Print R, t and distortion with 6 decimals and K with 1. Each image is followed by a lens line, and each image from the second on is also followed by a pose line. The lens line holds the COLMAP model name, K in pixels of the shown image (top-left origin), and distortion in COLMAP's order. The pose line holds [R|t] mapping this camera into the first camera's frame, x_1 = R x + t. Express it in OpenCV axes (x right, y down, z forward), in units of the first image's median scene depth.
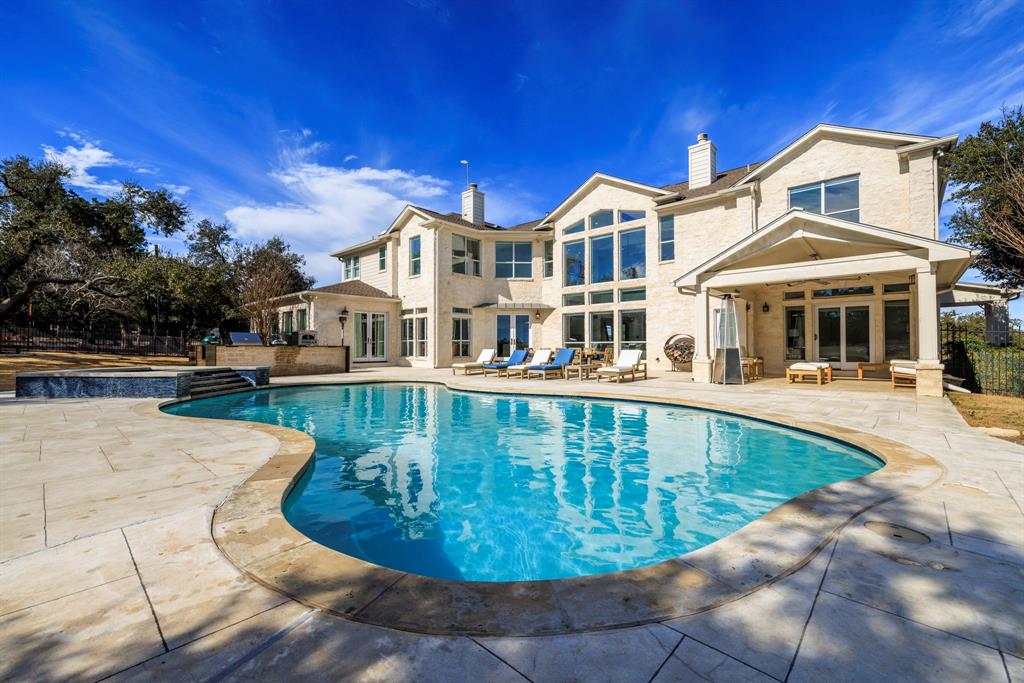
lens RADIAL K [[430.3, 0, 510.6], [0, 430.3, 346.3], [0, 0, 1]] dist [-0.005084, -0.000869]
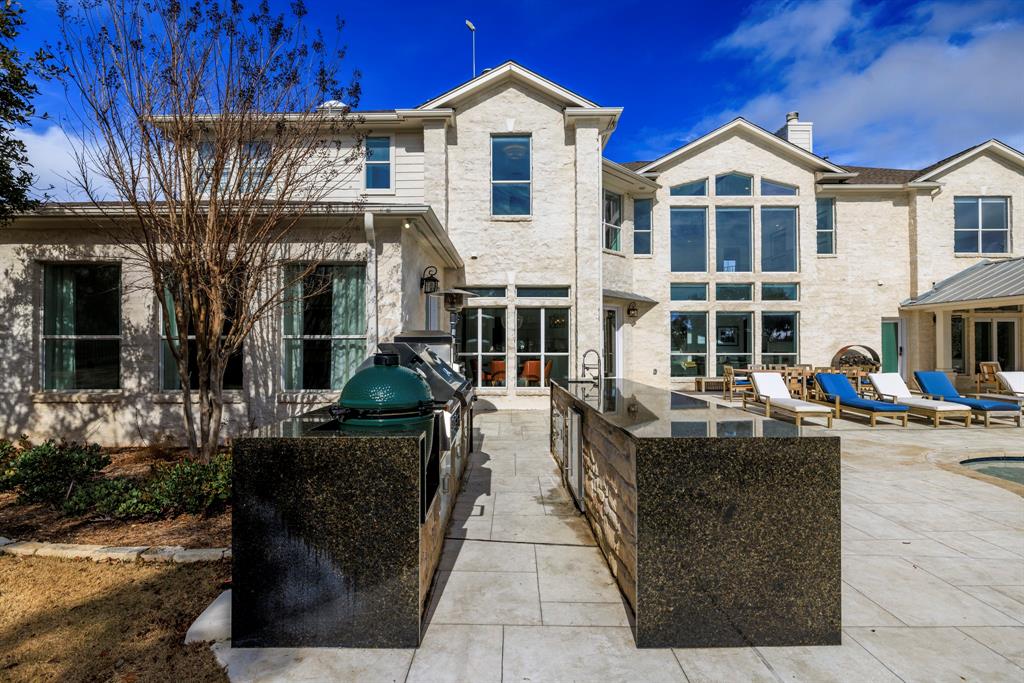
lens RADIAL K [[474.4, 0, 507.5], [0, 474.4, 339.1], [0, 0, 1]] dist [-0.004495, -0.000493]
pose [[0.749111, 0.004232, 0.662431, -0.604618], [-0.005476, 0.999985, -0.000195, -0.031861], [-0.662422, -0.003481, 0.749123, 0.653180]]
